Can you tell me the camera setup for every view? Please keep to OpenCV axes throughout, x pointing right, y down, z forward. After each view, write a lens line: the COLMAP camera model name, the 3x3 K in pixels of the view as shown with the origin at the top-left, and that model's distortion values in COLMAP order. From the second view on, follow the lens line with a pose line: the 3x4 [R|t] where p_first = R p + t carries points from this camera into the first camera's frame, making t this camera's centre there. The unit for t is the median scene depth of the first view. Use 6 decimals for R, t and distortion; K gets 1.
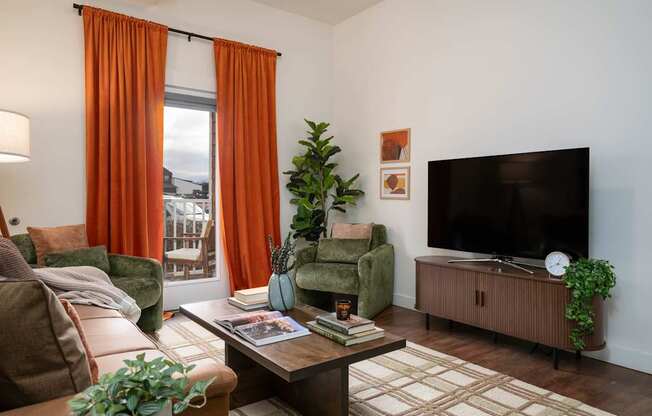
lens RADIAL K [[434.7, 0, 326.0], [0, 434.7, 208.0], [0, 0, 1]] dist [0.001810, 0.000907]
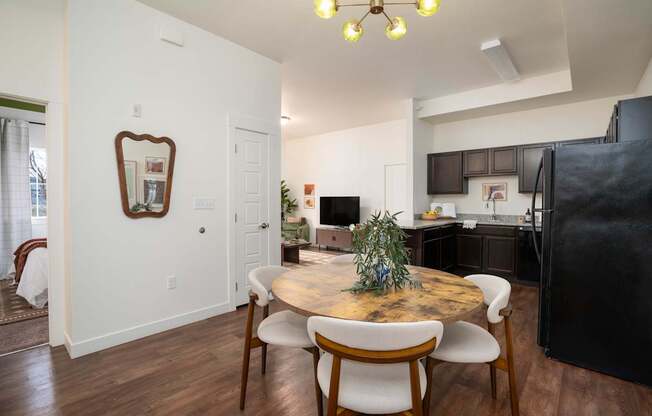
lens RADIAL K [[291.9, 0, 326.0], [0, 291.9, 208.0], [0, 0, 1]] dist [0.013132, 0.000043]
pose [[0.976812, -0.008206, 0.213942, -0.152184], [0.006502, 0.999941, 0.008663, -0.040426], [-0.214001, -0.007071, 0.976808, -0.943888]]
